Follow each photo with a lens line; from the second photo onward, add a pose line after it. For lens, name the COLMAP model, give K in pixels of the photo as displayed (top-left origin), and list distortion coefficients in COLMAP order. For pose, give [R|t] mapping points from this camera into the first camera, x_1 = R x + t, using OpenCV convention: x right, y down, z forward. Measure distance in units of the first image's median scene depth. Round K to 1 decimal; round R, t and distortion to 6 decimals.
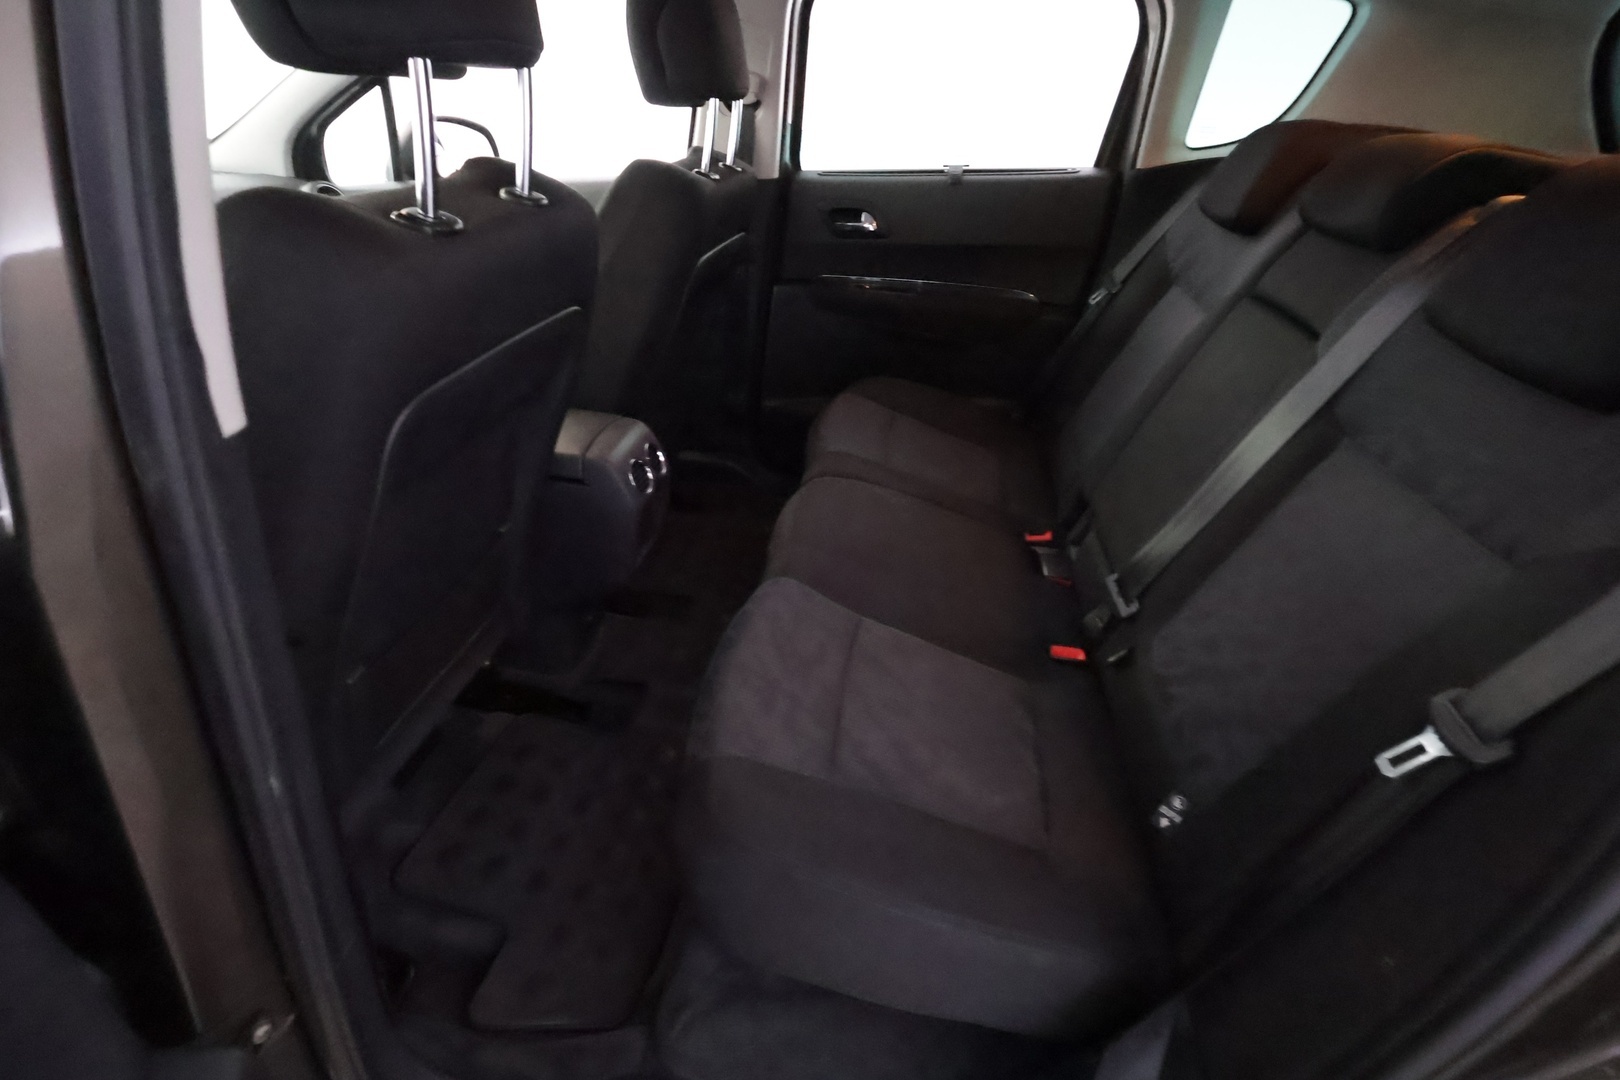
lens RADIAL K [[744.3, 0, 803.8], [0, 744.3, 555.2], [0, 0, 1]] dist [-0.001329, 0.000611]
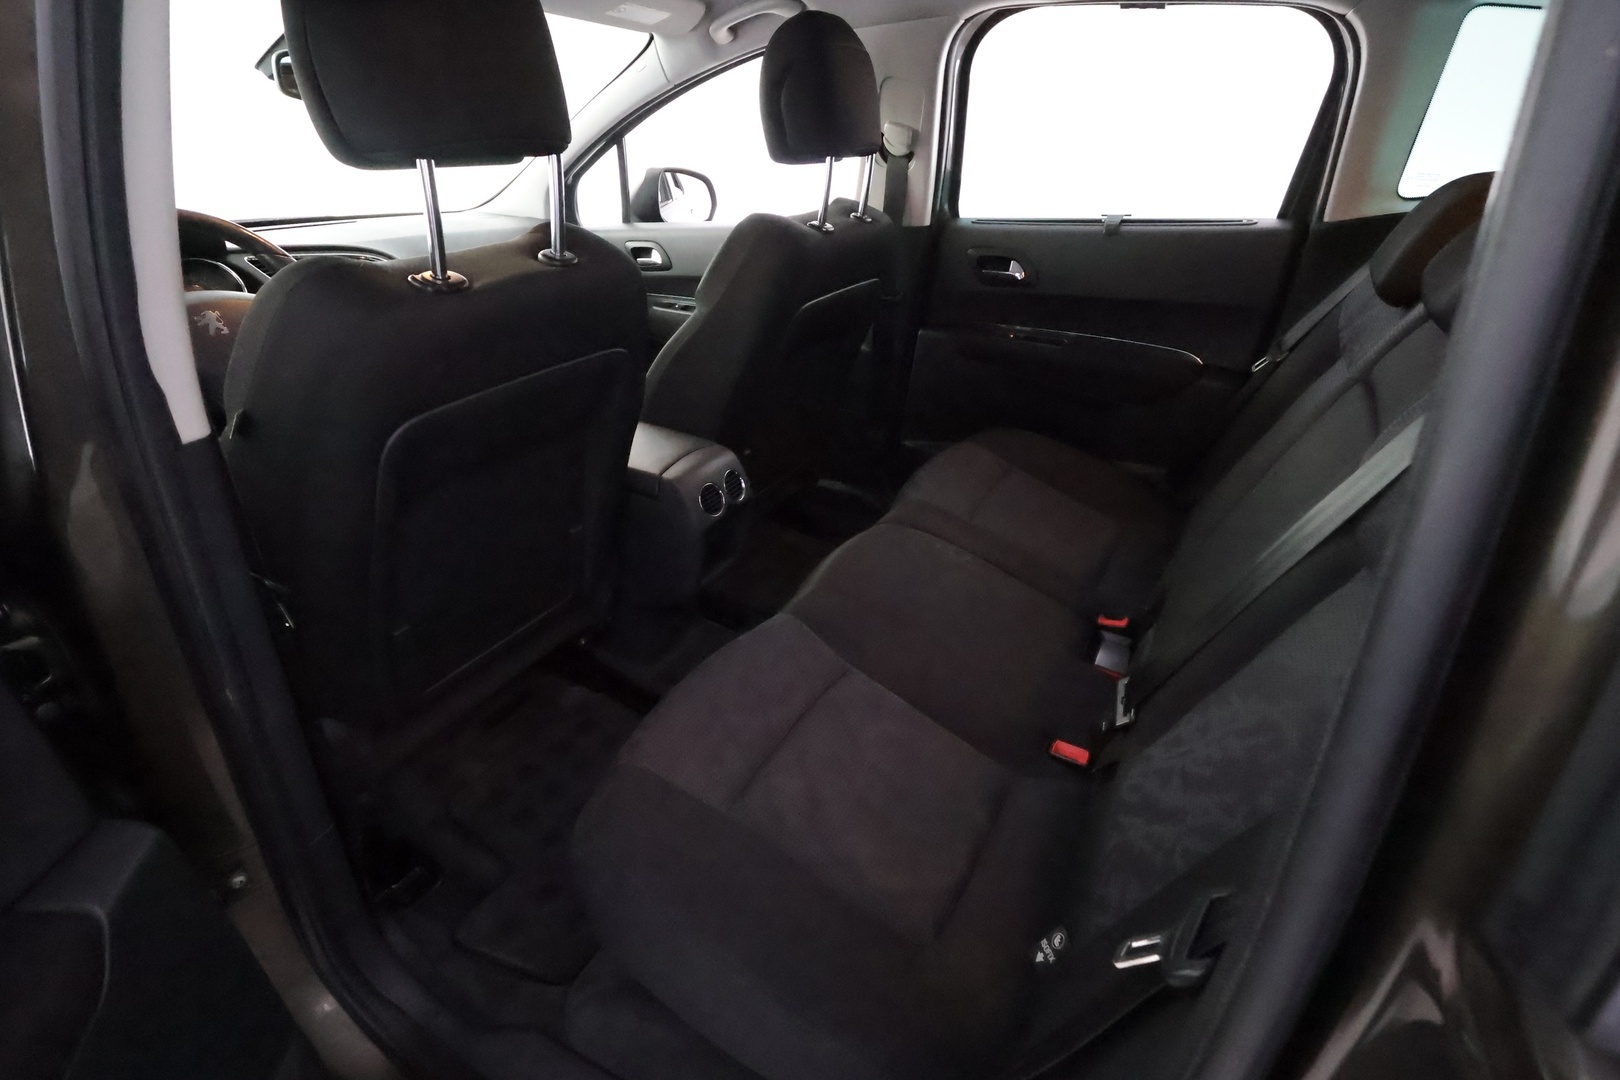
lens RADIAL K [[744.3, 0, 797.1], [0, 744.3, 552.0], [0, 0, 1]] dist [-0.001329, 0.000611]
pose [[0.933219, 0.152977, -0.325117, 0.234919], [-0.164351, 0.986372, -0.007637, -0.038033], [0.319518, 0.060560, 0.945643, 0.014092]]
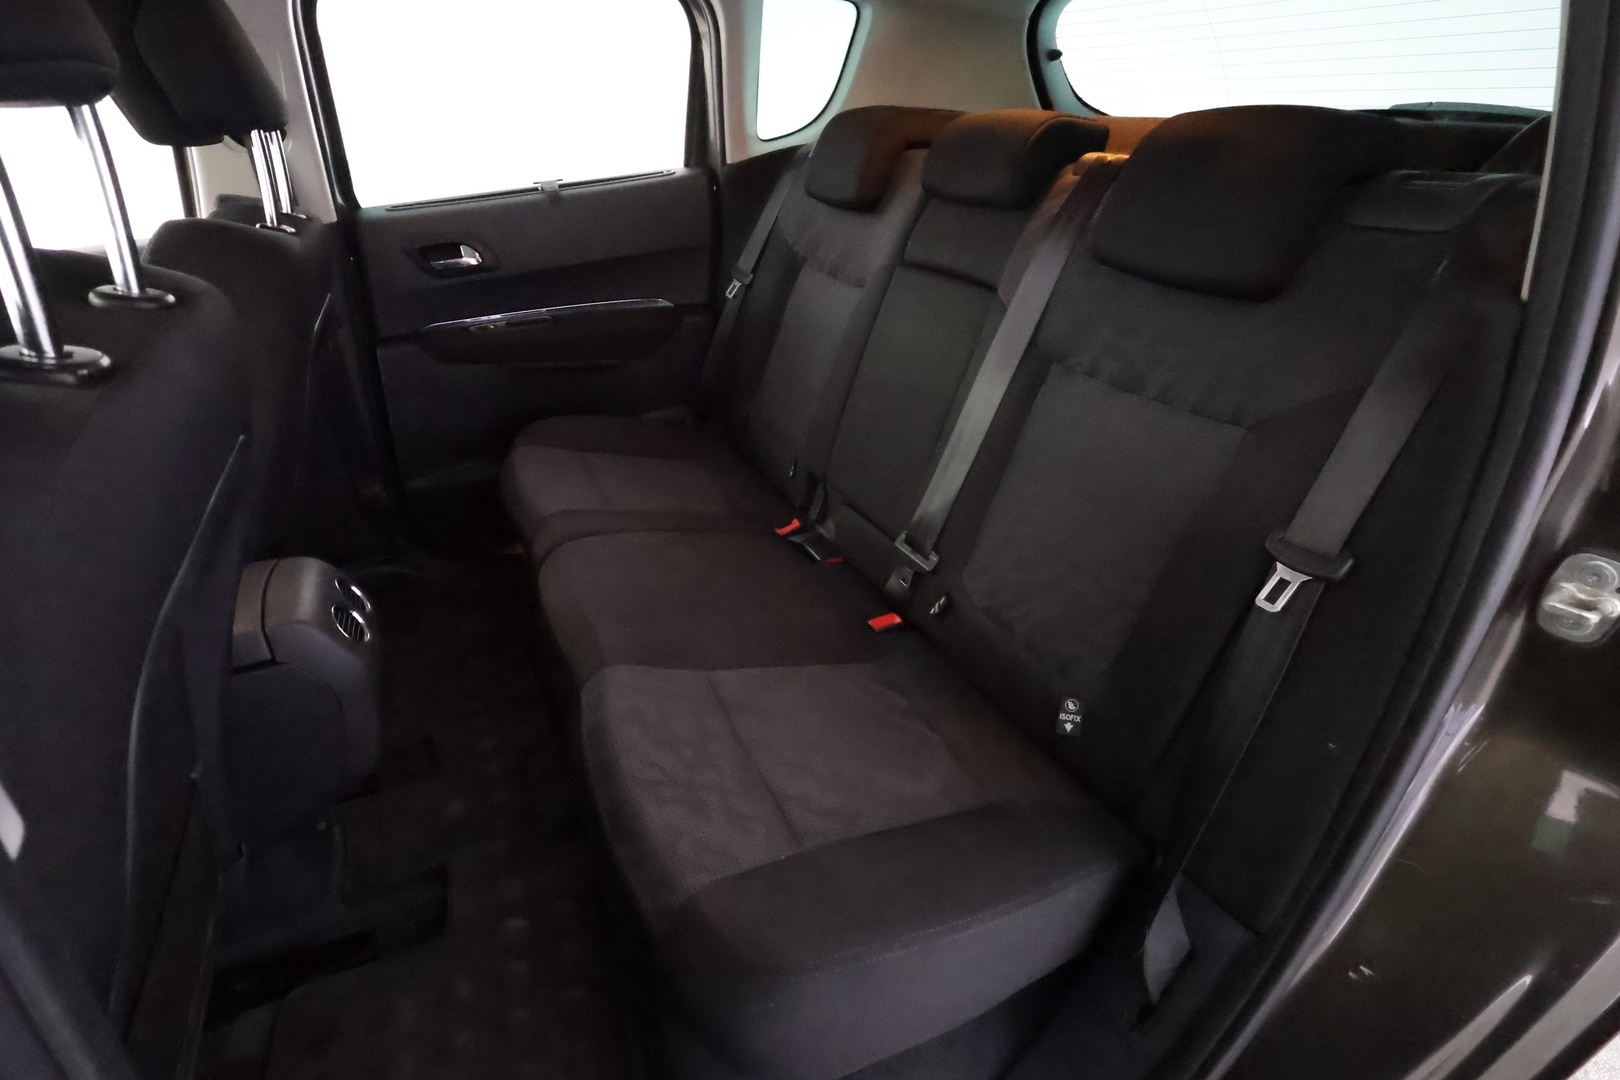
lens RADIAL K [[744.3, 0, 807.5], [0, 744.3, 561.5], [0, 0, 1]] dist [-0.001329, 0.000611]
pose [[0.813247, -0.350244, 0.464713, -0.150641], [0.349759, 0.932441, 0.090682, -0.063421], [-0.465078, 0.088790, 0.880806, 0.091564]]
